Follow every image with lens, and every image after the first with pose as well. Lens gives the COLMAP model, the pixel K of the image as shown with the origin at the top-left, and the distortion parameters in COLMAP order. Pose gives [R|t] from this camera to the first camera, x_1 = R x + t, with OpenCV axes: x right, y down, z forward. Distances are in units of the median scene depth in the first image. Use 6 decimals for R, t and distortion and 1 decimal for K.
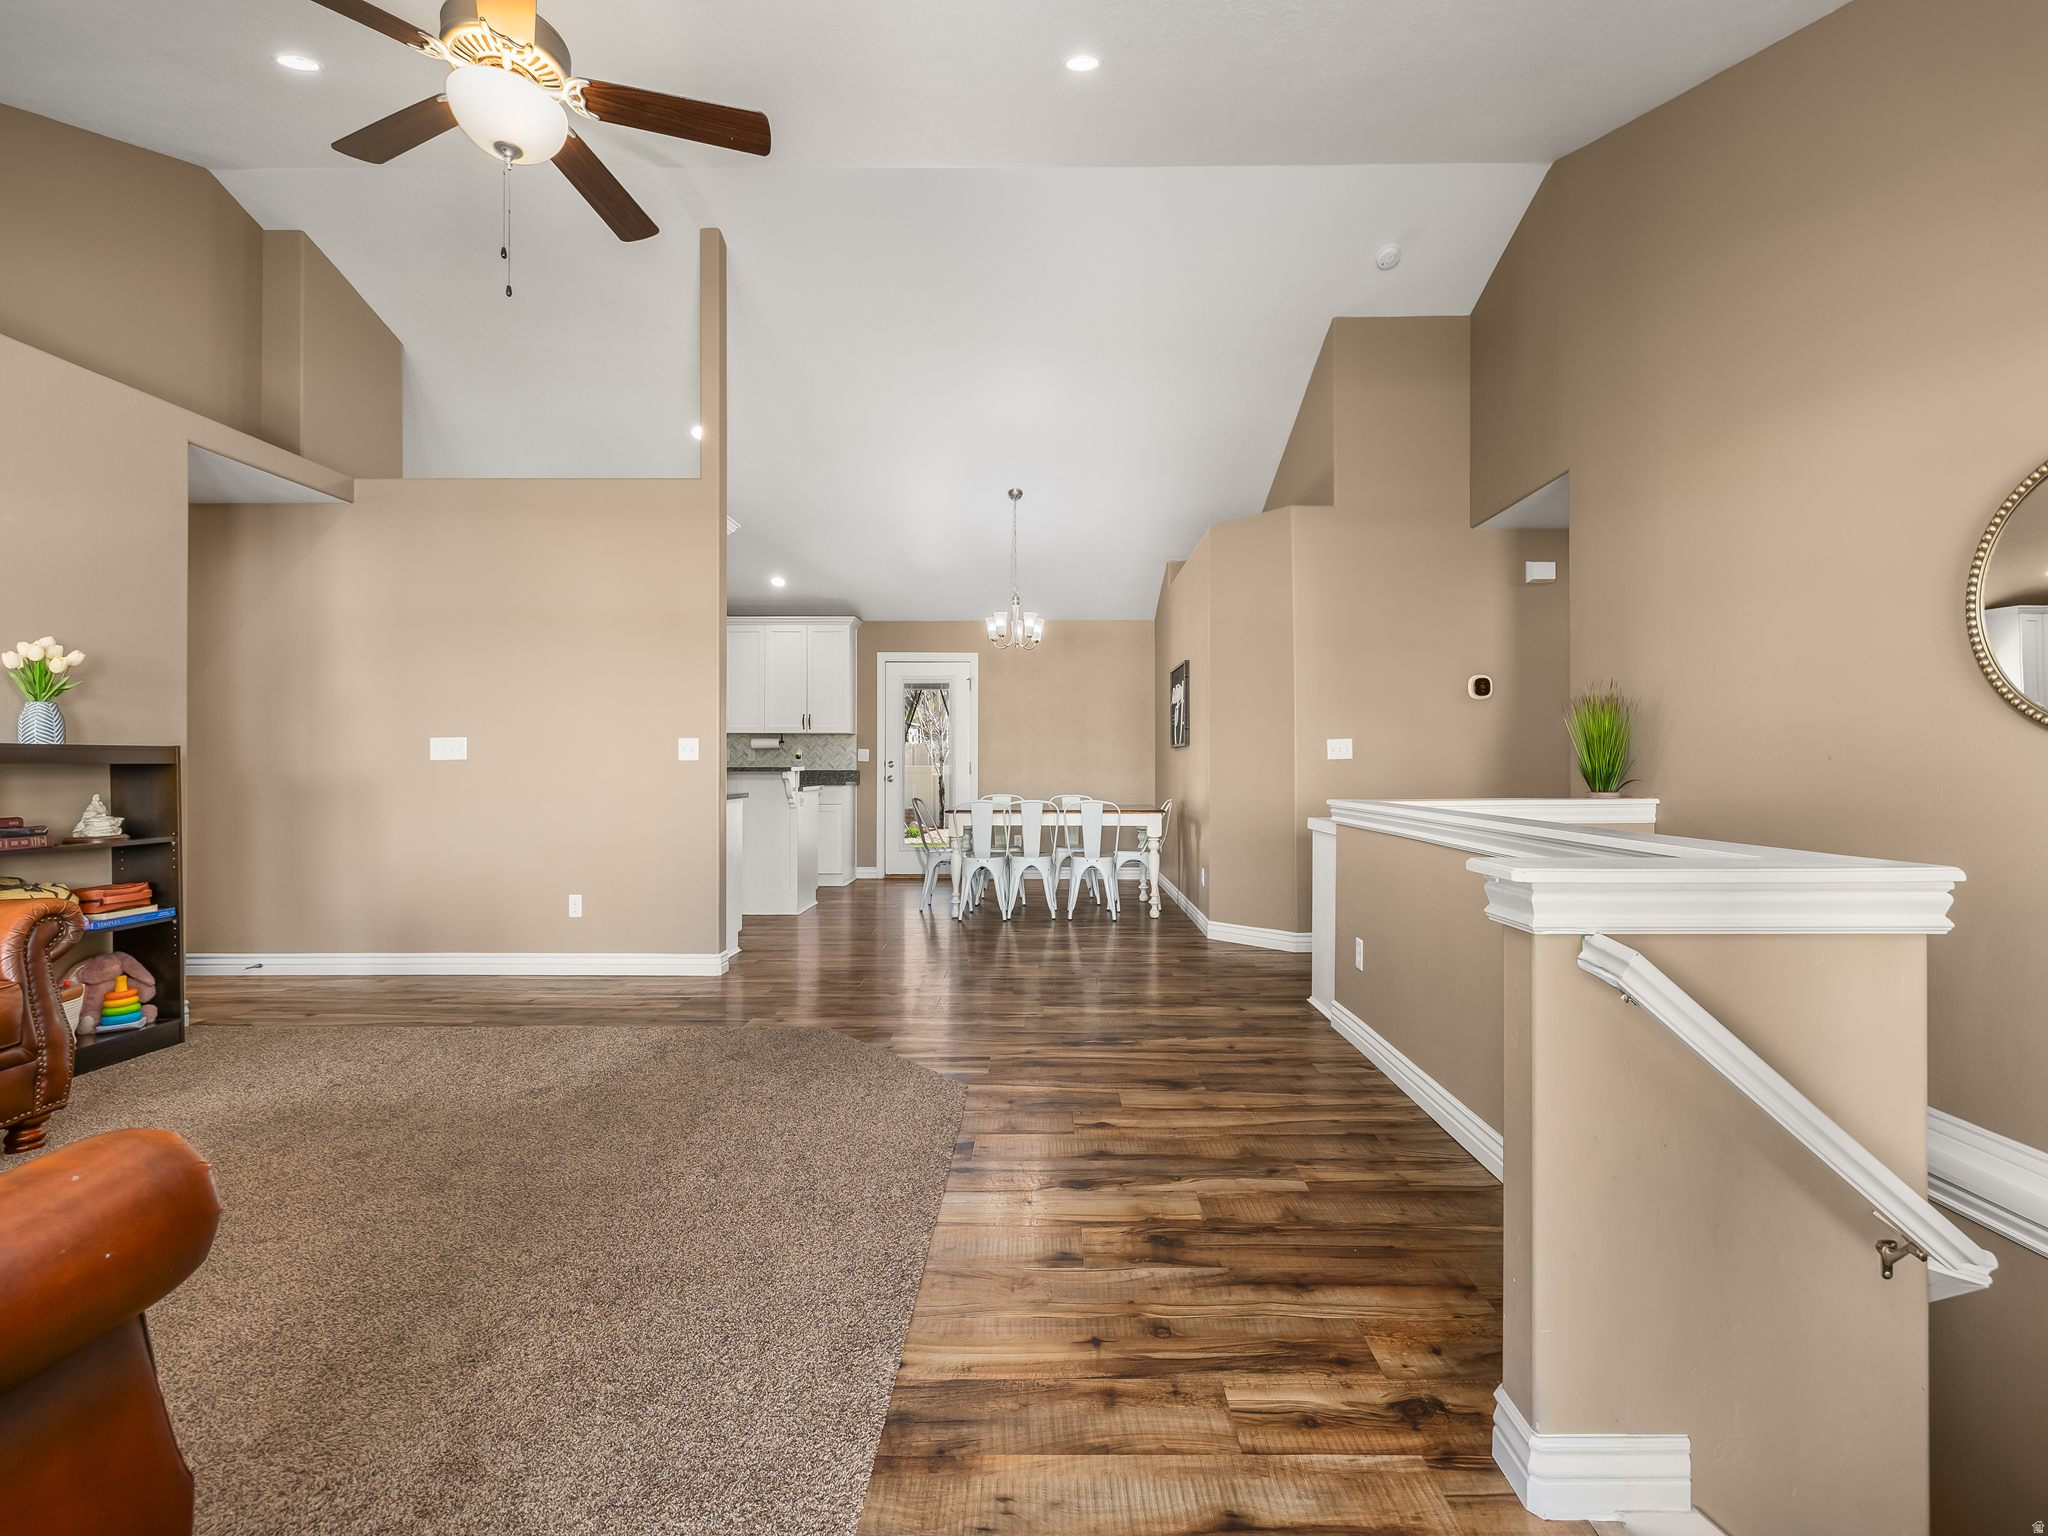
lens RADIAL K [[868.8, 0, 1040.5], [0, 868.8, 764.1], [0, 0, 1]] dist [0.000031, -0.000705]
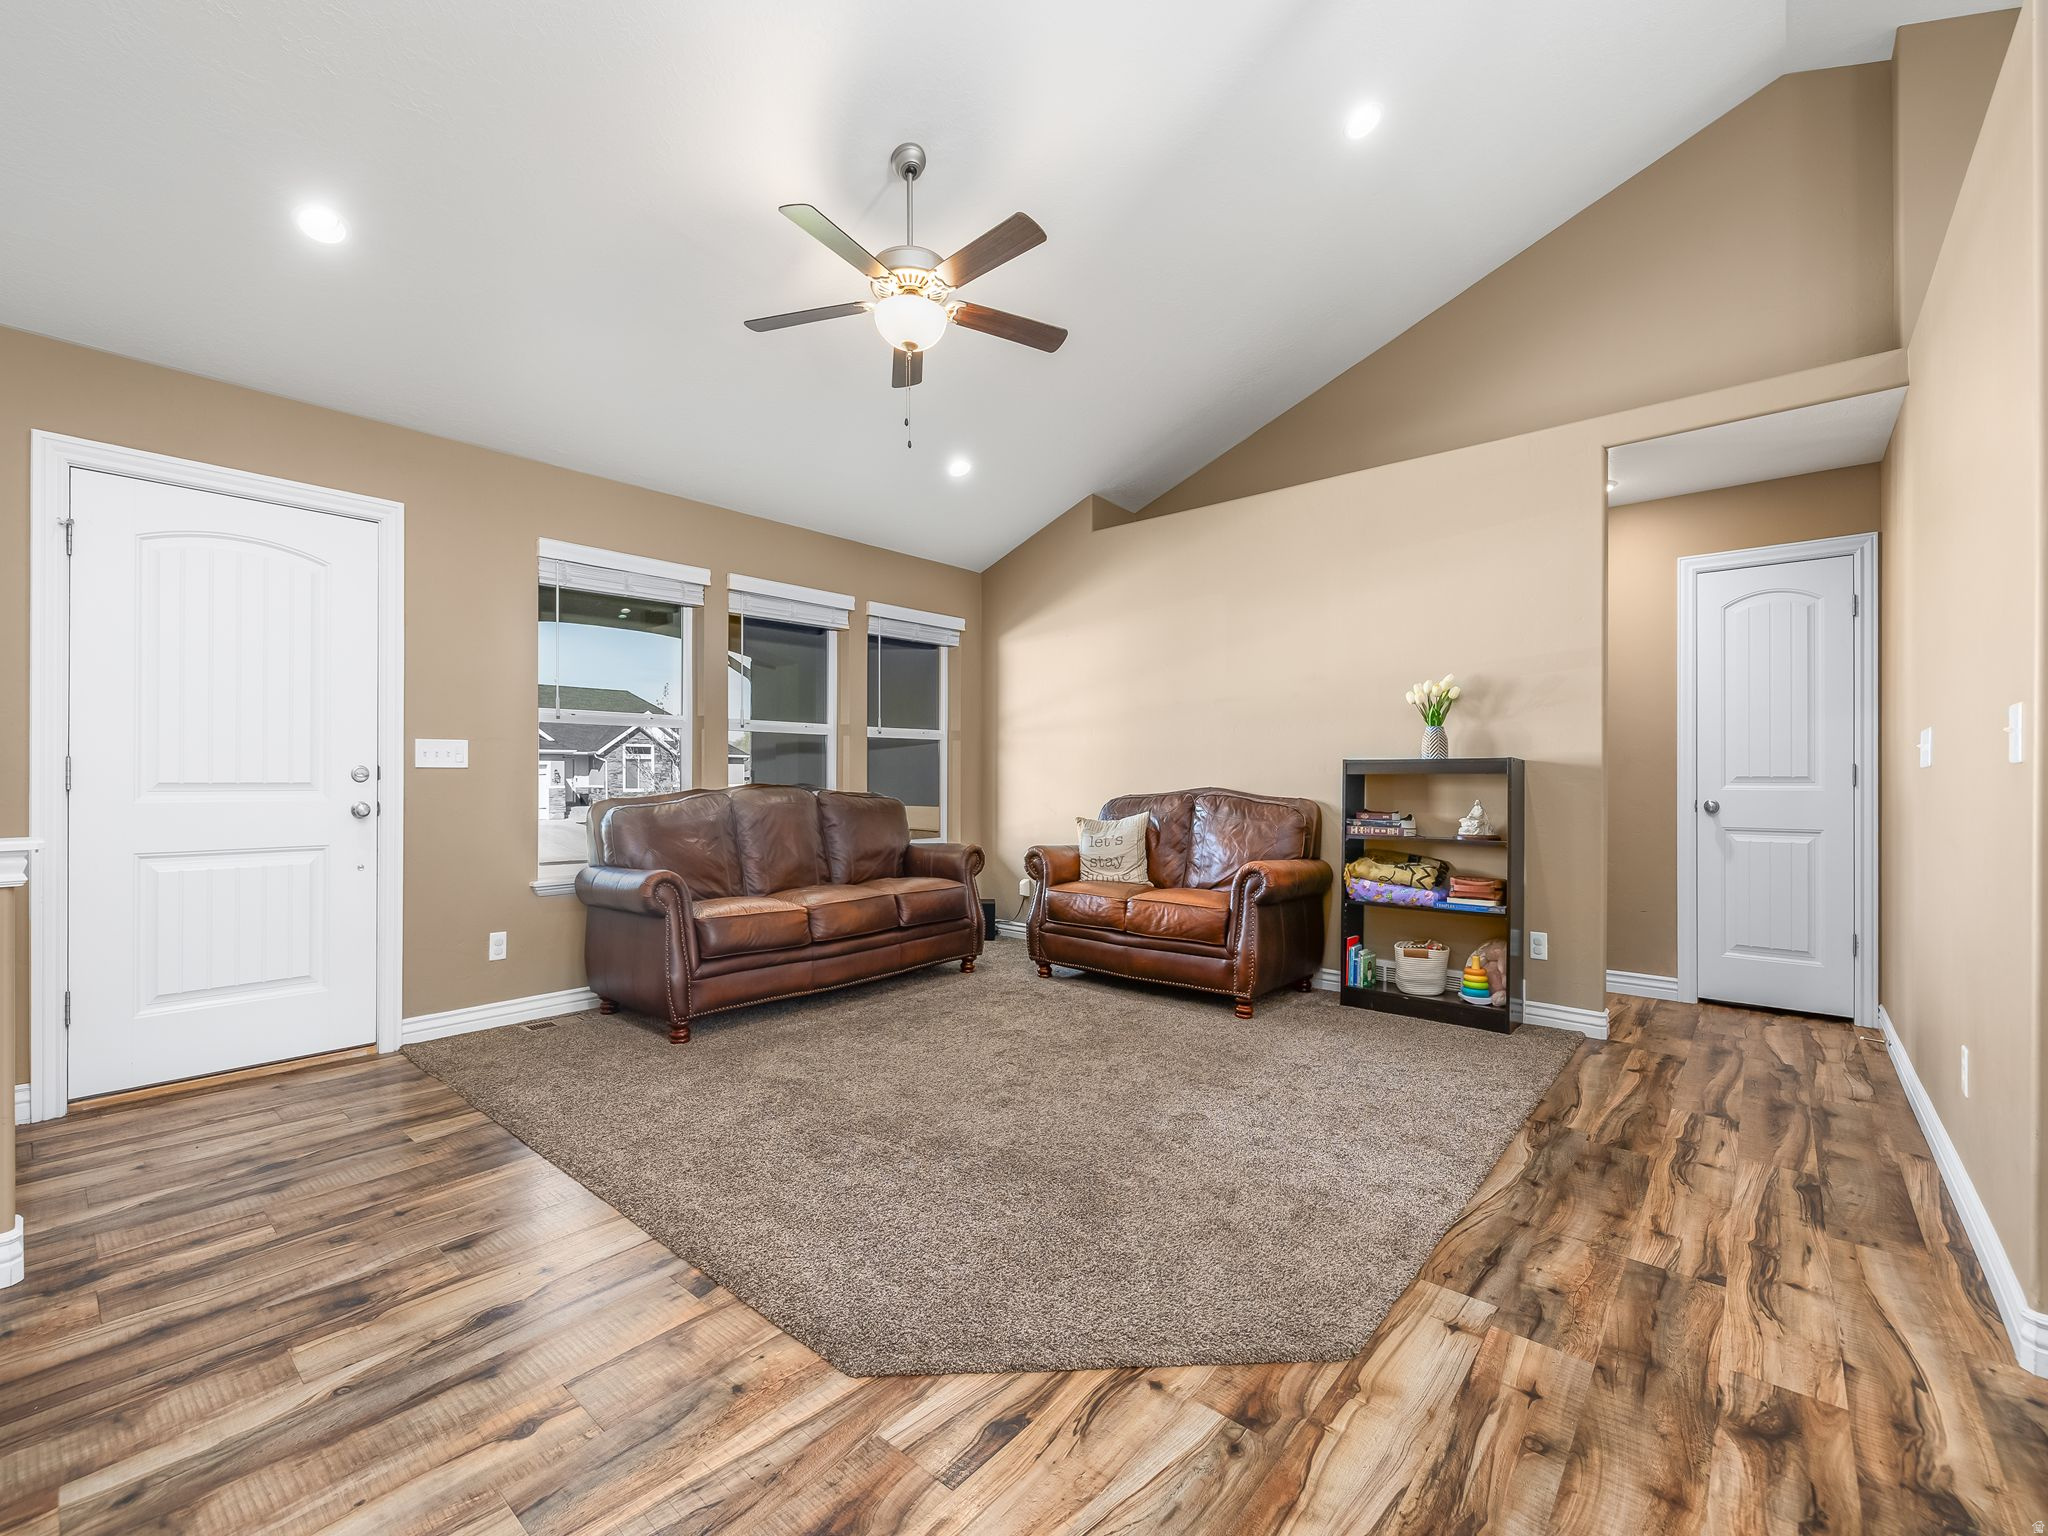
lens RADIAL K [[868.8, 0, 1029.4], [0, 868.8, 775.4], [0, 0, 1]] dist [0.000031, -0.000705]
pose [[-0.640138, -0.000123, -0.768260, 0.304649], [-0.003008, 0.999993, 0.002347, -0.000685], [0.768254, 0.003813, -0.640134, 1.690451]]
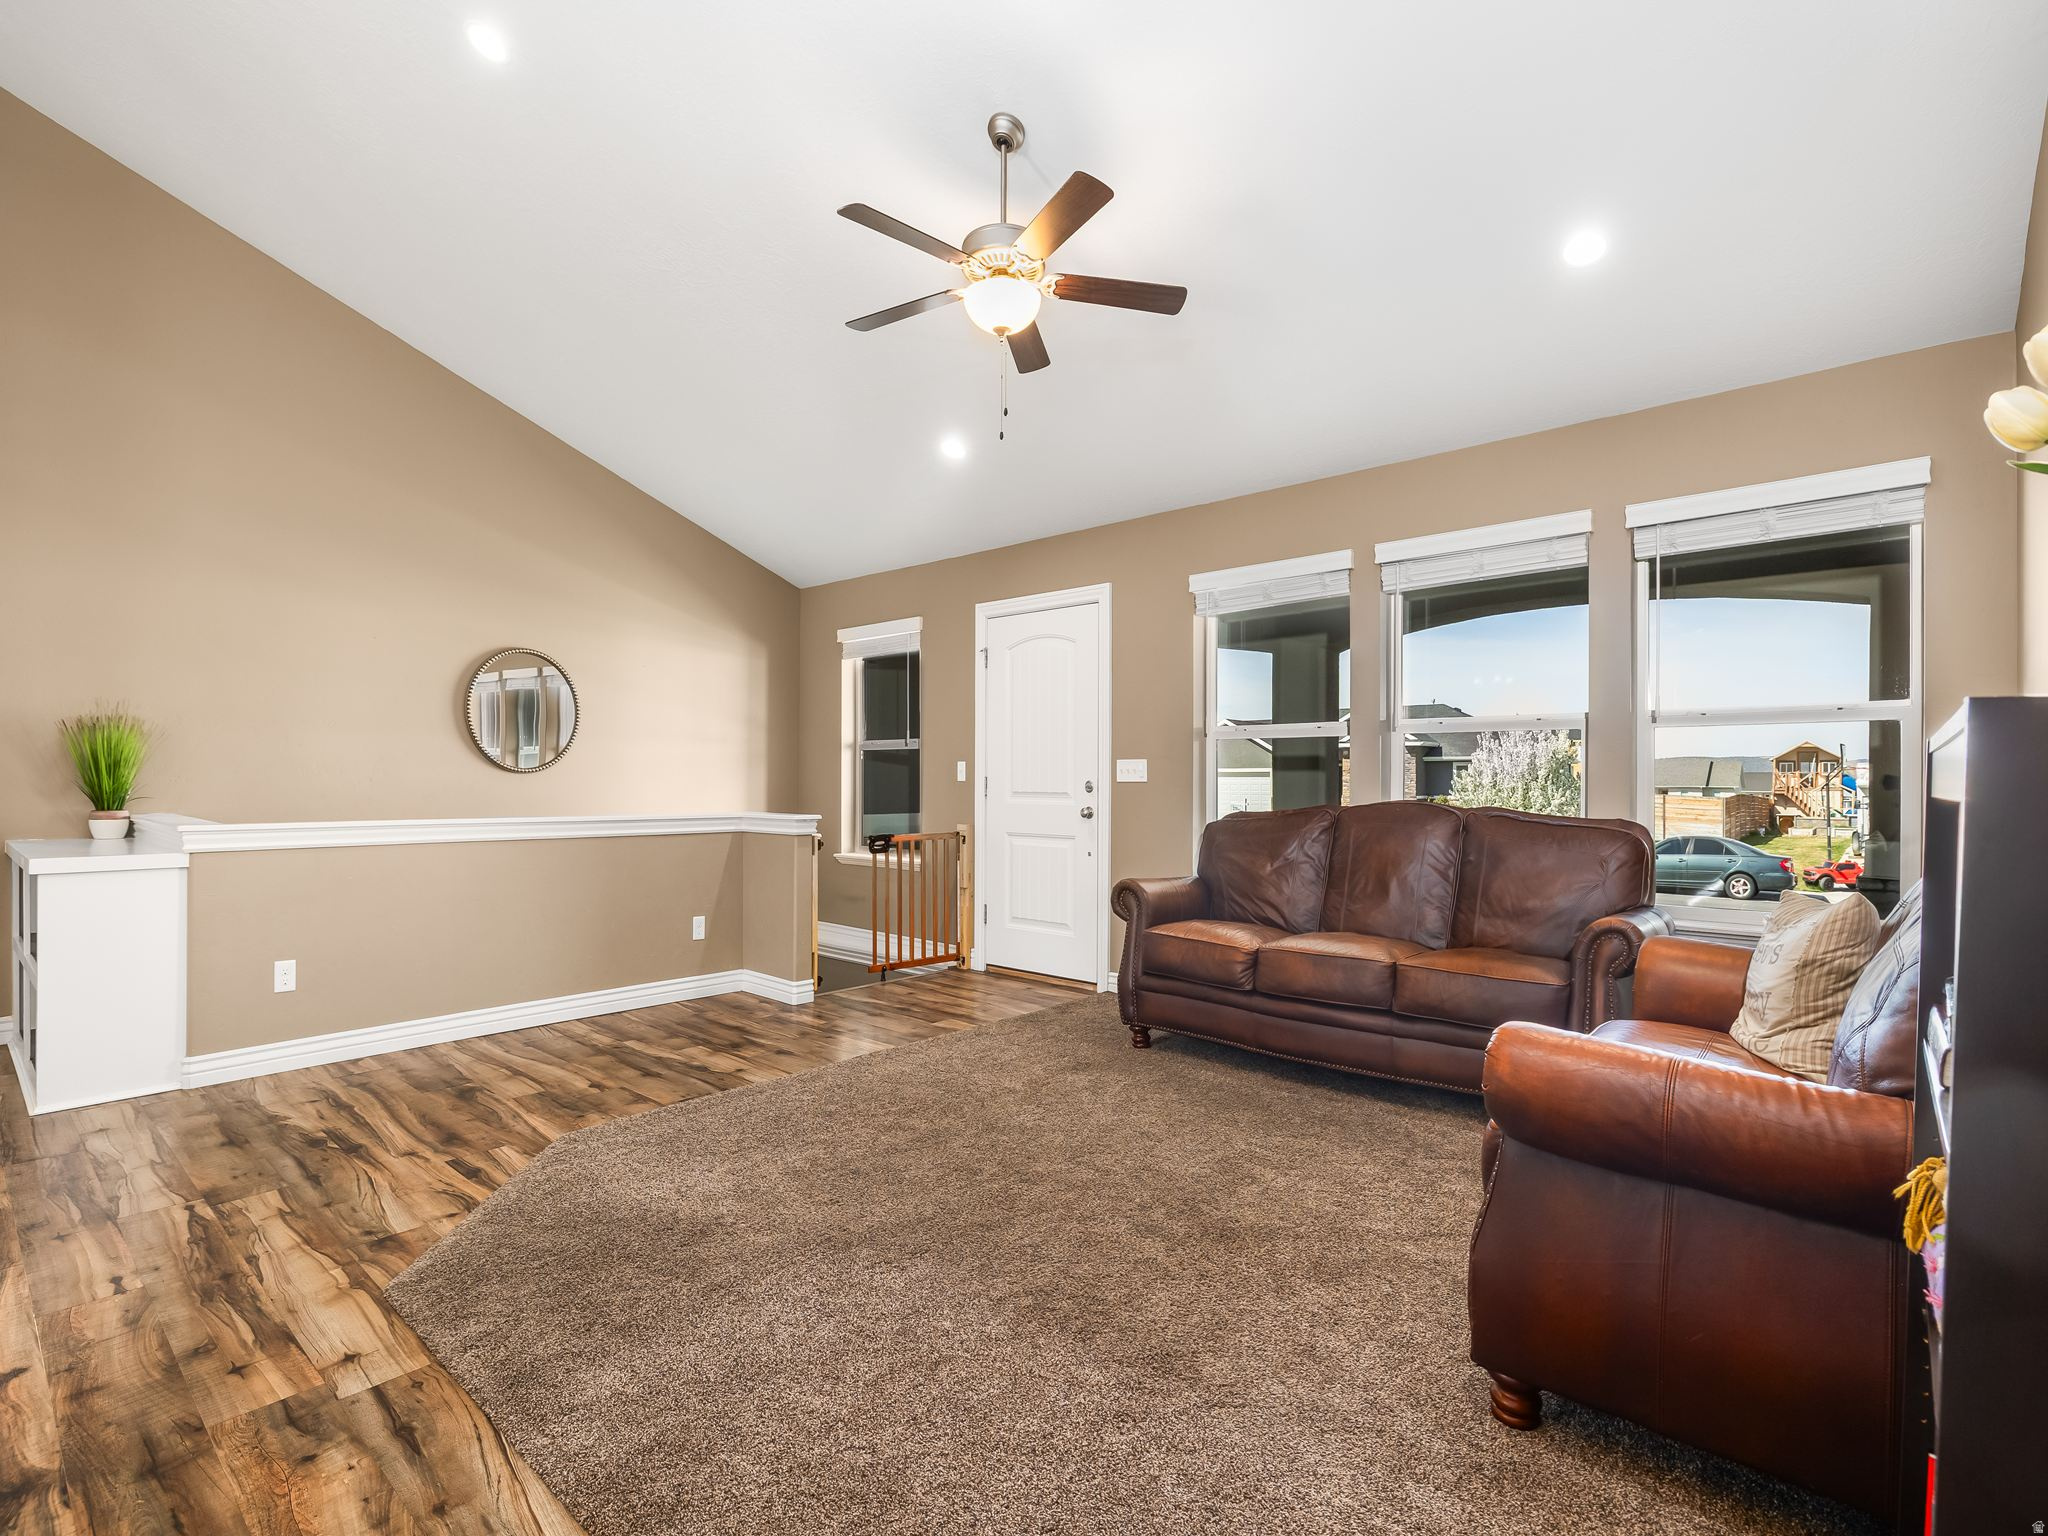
lens RADIAL K [[994.2, 0, 1017.0], [0, 994.2, 776.0], [0, 0, 1]] dist [-0.021054, 0.003011]
pose [[-0.750477, 0.002512, 0.660892, -1.342673], [-0.002472, 0.999975, -0.006608, -0.004172], [-0.660892, -0.006593, -0.750452, 1.738630]]
